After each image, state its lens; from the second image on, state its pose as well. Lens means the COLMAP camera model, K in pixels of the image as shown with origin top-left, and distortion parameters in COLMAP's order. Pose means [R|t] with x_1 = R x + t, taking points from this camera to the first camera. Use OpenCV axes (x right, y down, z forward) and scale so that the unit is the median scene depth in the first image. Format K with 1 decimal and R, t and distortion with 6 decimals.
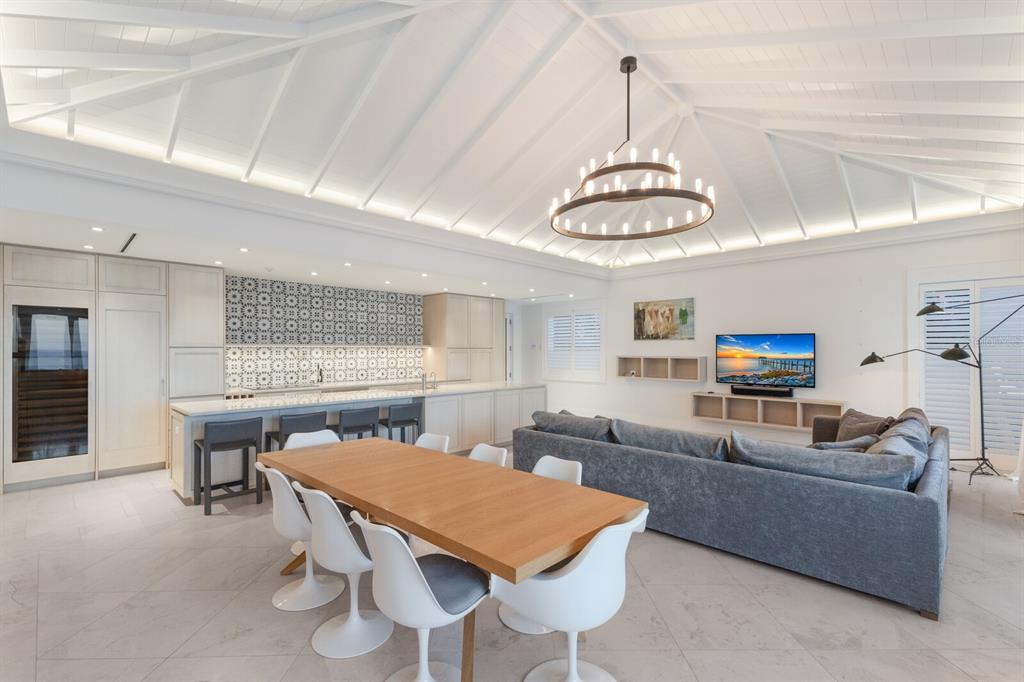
lens RADIAL K [[439.0, 0, 509.3], [0, 439.0, 346.3], [0, 0, 1]] dist [0.012234, -0.002742]
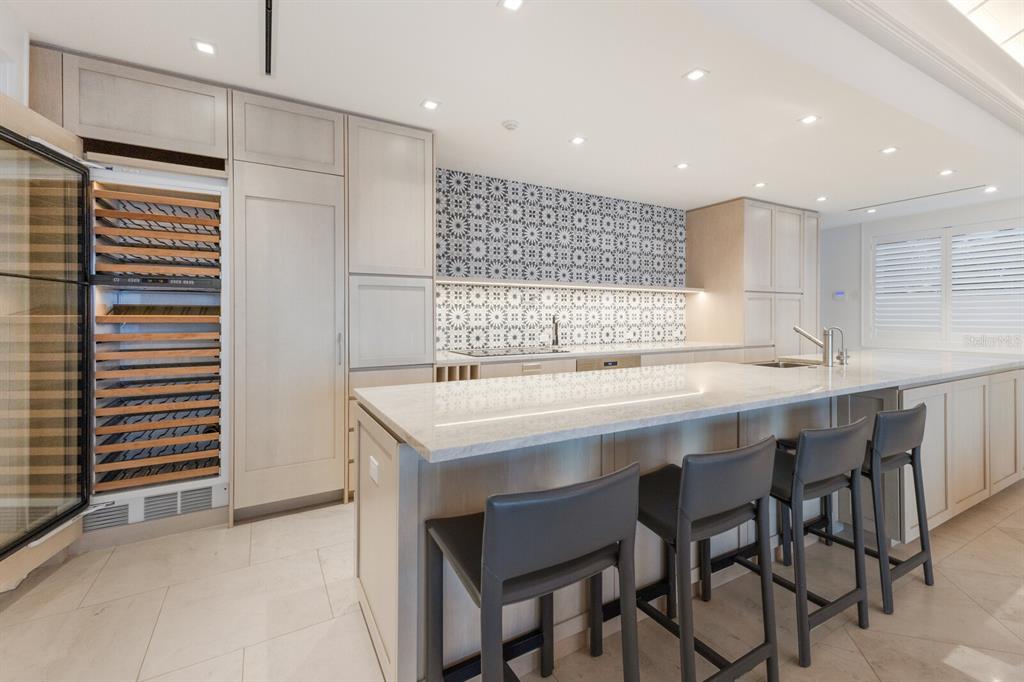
lens RADIAL K [[439.0, 0, 519.0], [0, 439.0, 311.0], [0, 0, 1]] dist [0.012234, -0.002742]
pose [[0.963506, -0.003281, -0.267666, -0.323303], [0.002844, 0.999994, -0.002021, 0.036159], [0.267671, 0.001186, 0.963510, 0.408342]]
